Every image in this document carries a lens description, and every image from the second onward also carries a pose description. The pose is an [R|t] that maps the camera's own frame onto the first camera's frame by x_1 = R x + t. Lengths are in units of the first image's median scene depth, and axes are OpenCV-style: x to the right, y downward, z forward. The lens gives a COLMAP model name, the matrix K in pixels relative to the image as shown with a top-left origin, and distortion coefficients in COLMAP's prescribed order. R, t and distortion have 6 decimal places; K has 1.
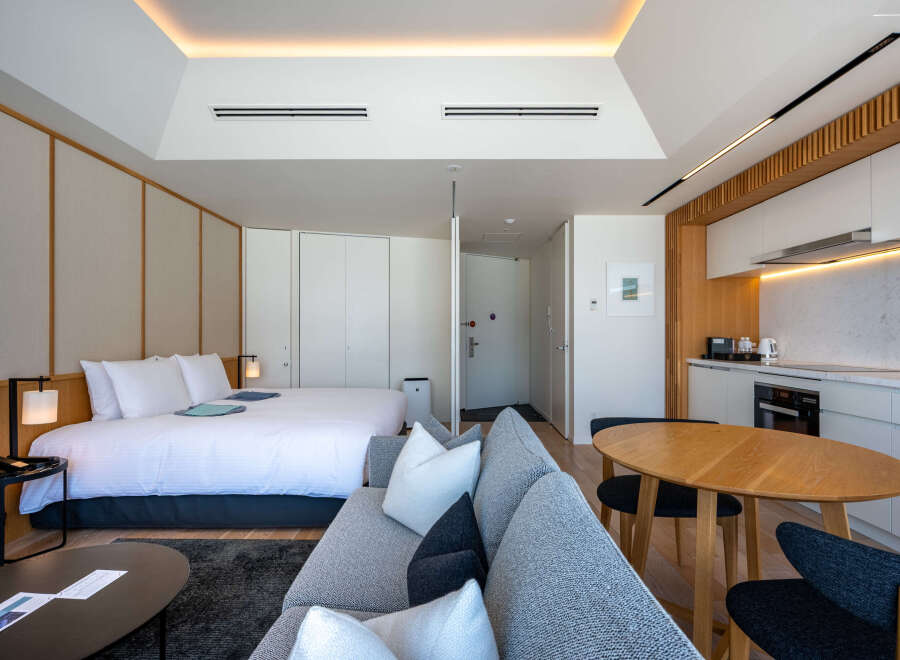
lens RADIAL K [[454.9, 0, 447.0], [0, 454.9, 331.4], [0, 0, 1]] dist [-0.004363, 0.001188]
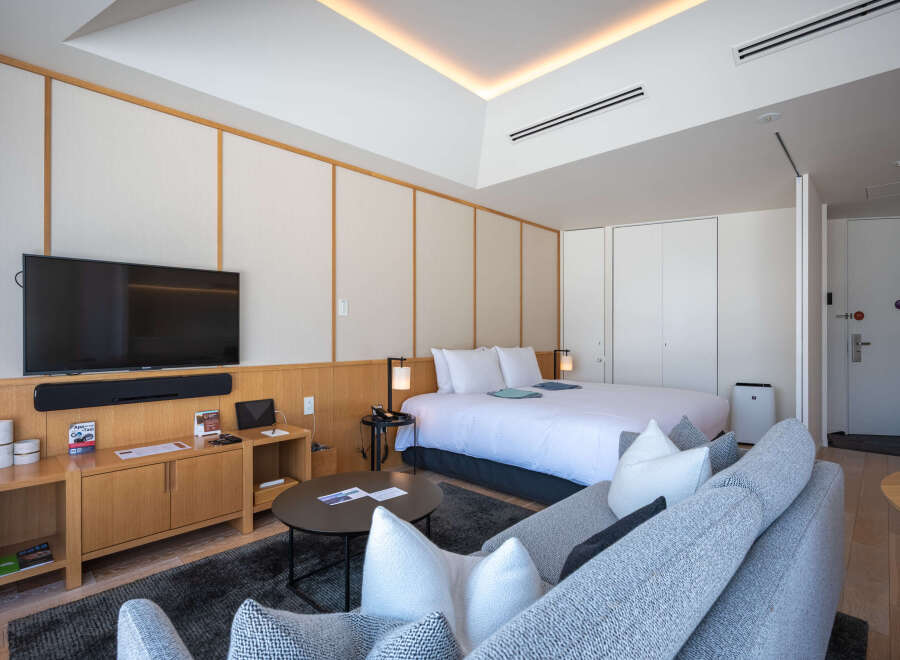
lens RADIAL K [[454.9, 0, 429.6], [0, 454.9, 332.4], [0, 0, 1]] dist [-0.004363, 0.001188]
pose [[0.710564, 0.000985, -0.703632, 0.138481], [0.002027, 0.999992, 0.003447, 0.010581], [0.703630, -0.003876, 0.710556, 0.019035]]
